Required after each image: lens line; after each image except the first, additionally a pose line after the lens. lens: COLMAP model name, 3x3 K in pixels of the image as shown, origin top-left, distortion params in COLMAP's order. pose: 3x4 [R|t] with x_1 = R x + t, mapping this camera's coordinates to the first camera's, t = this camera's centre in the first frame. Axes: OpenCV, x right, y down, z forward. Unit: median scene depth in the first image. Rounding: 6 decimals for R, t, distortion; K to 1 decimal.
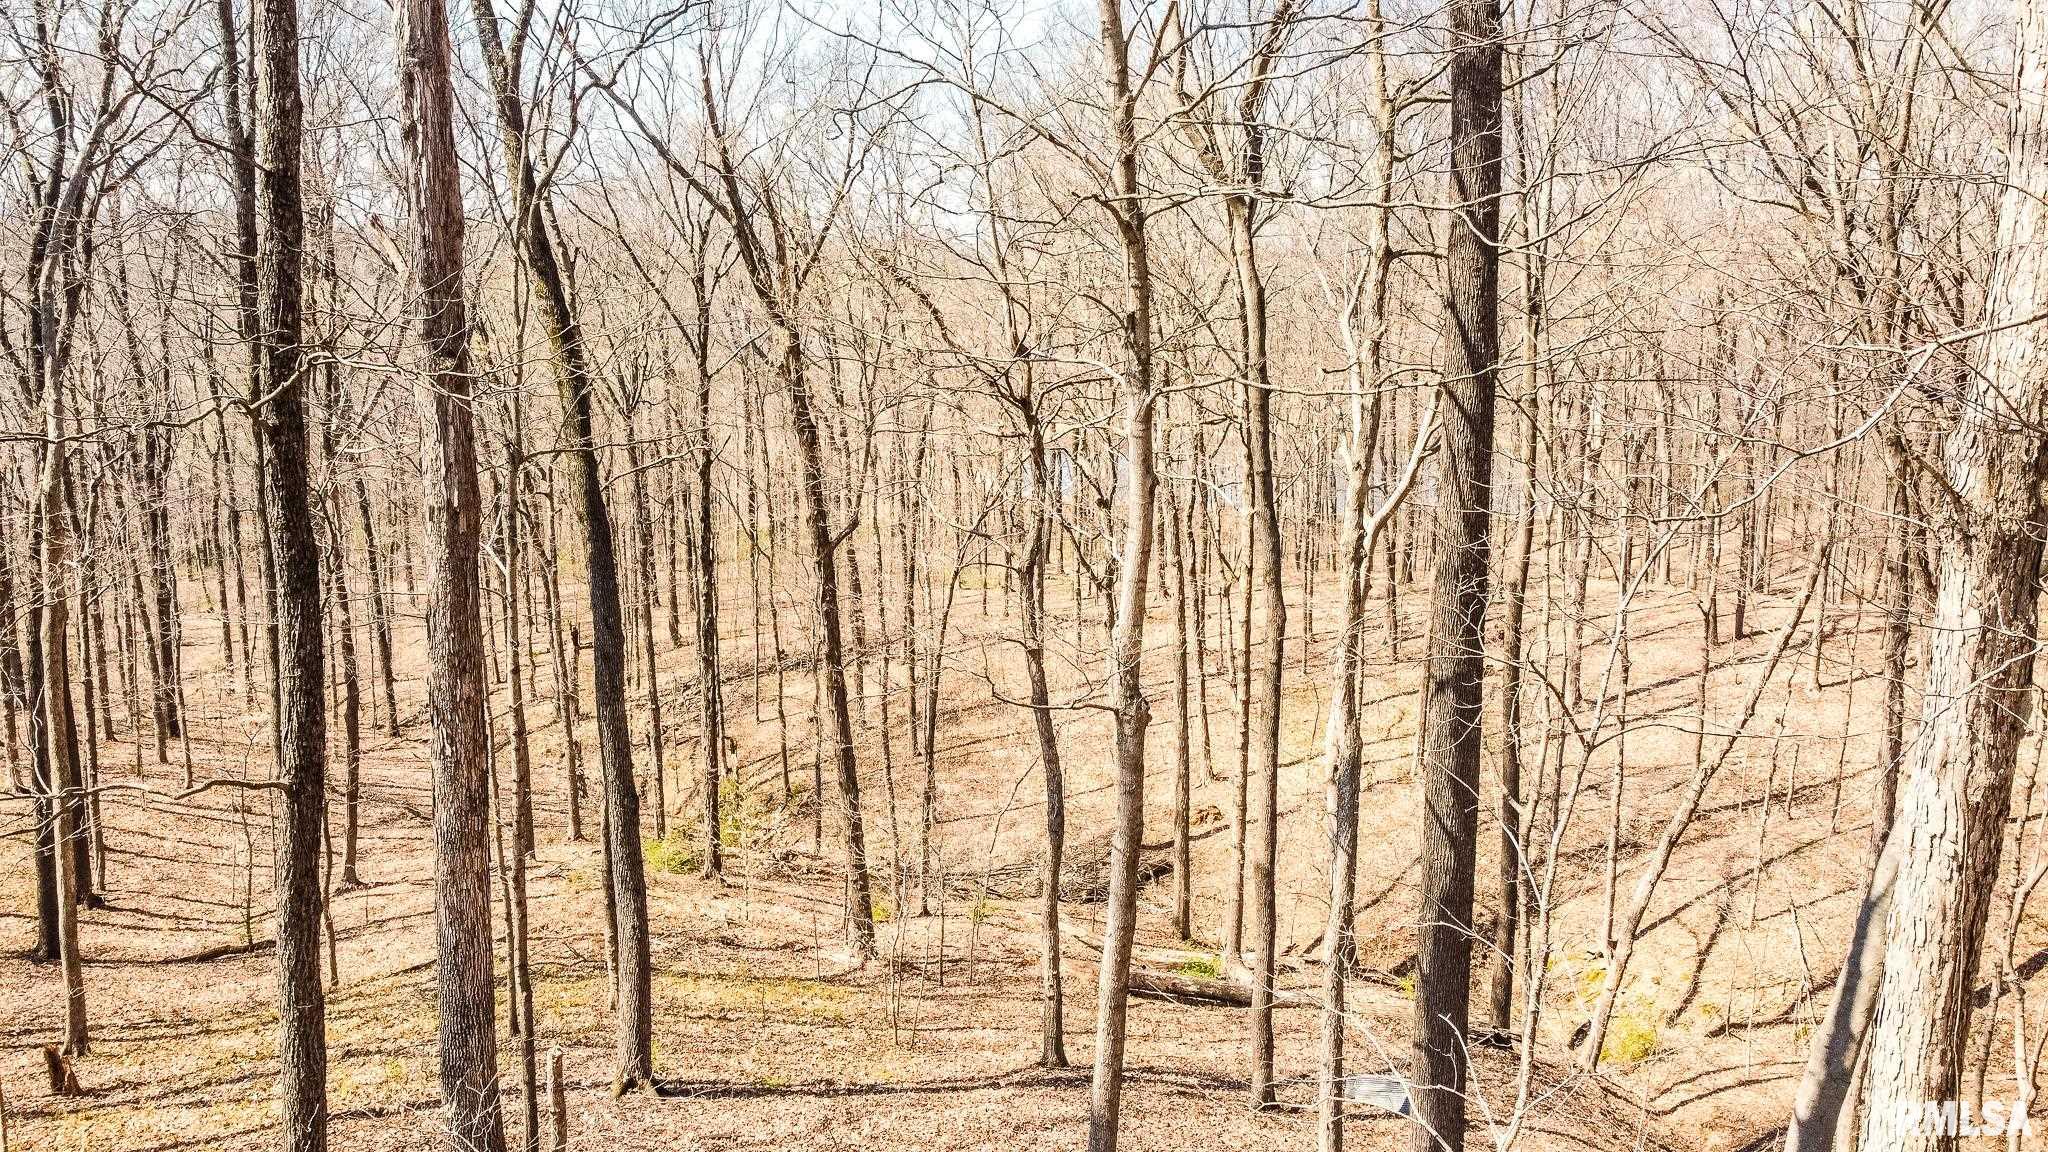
lens RADIAL K [[1554.8, 0, 1024.0], [0, 1554.8, 576.0], [0, 0, 1]] dist [0.000676, -0.004785]
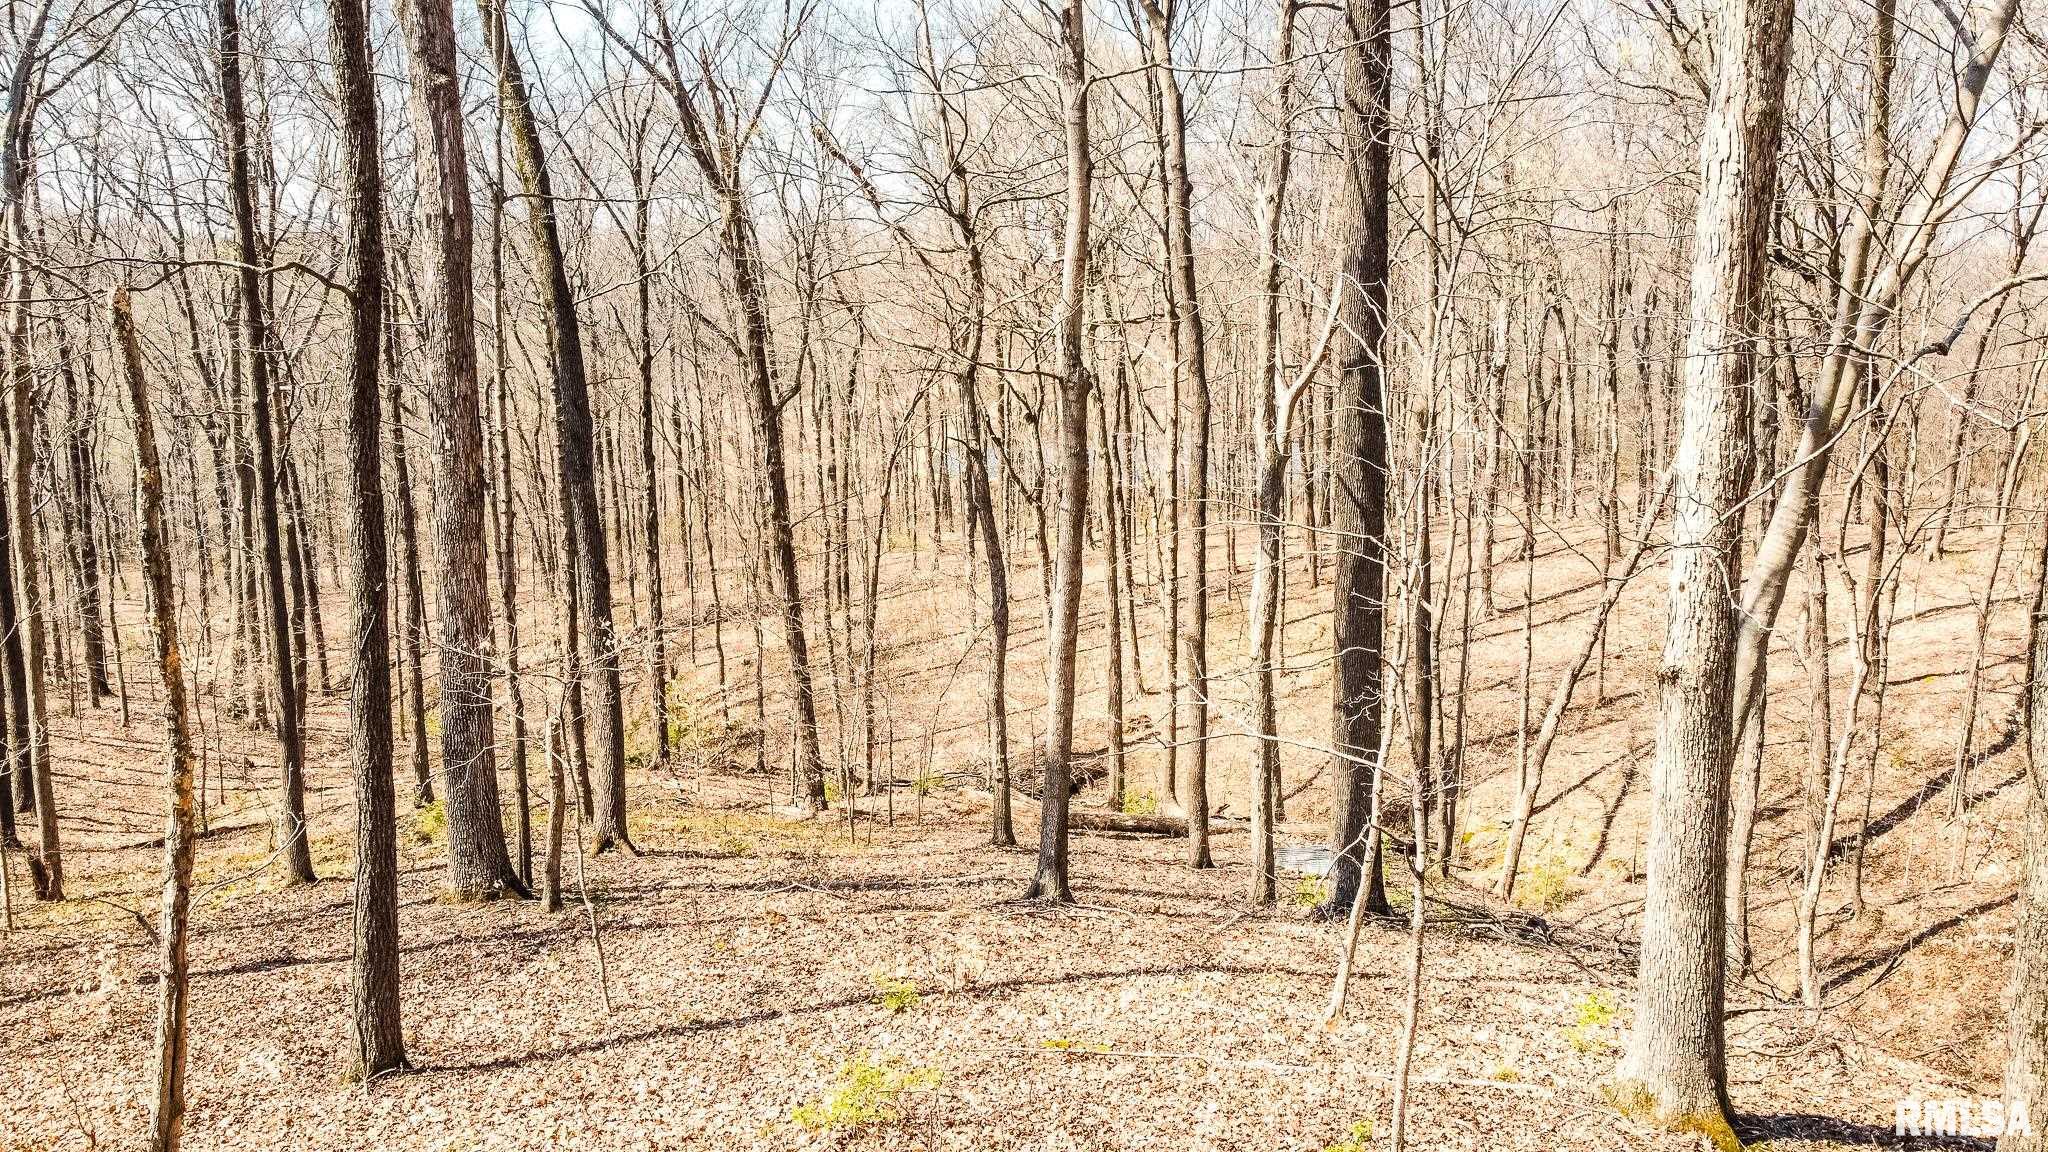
lens RADIAL K [[1554.8, 0, 1024.0], [0, 1554.8, 576.0], [0, 0, 1]] dist [0.000676, -0.004785]
pose [[0.998534, -0.023744, 0.048648, -0.011308], [0.024034, 0.999697, -0.005381, 0.107226], [-0.048506, 0.006542, 0.998801, -0.050712]]
